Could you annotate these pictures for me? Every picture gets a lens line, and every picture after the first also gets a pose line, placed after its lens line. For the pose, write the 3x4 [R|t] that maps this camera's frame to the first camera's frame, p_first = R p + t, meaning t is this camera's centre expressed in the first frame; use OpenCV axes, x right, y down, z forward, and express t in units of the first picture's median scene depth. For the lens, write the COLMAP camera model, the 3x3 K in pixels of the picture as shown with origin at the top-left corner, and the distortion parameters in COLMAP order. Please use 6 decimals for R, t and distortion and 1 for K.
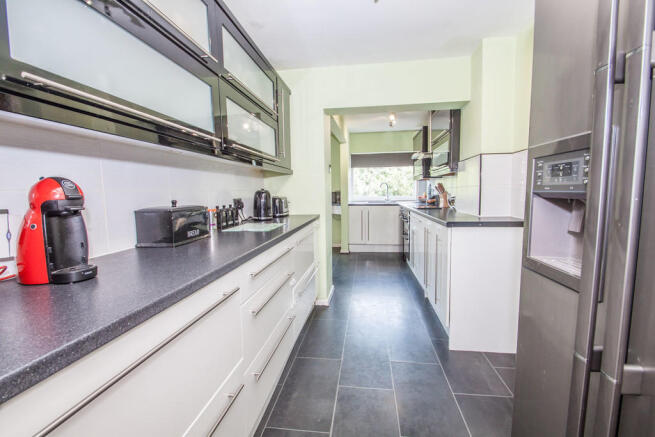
lens RADIAL K [[307.6, 0, 326.7], [0, 307.6, 220.2], [0, 0, 1]] dist [-0.003250, -0.000525]
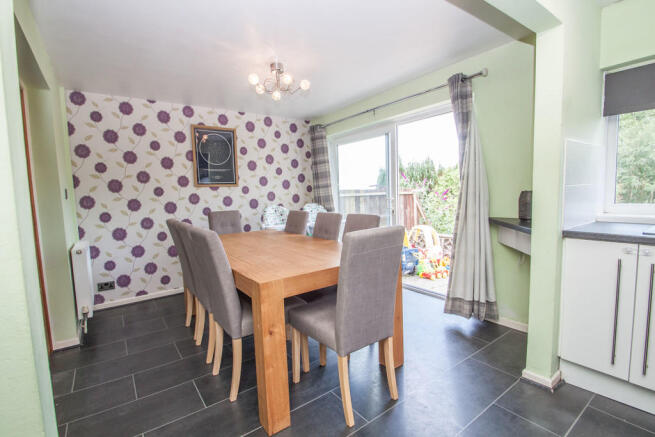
lens RADIAL K [[307.6, 0, 328.7], [0, 307.6, 219.5], [0, 0, 1]] dist [-0.003250, -0.000525]
pose [[0.693617, 0.052173, -0.718452, 0.127033], [-0.045238, 0.998560, 0.028840, -0.062039], [0.718922, 0.012498, 0.694978, 0.613876]]
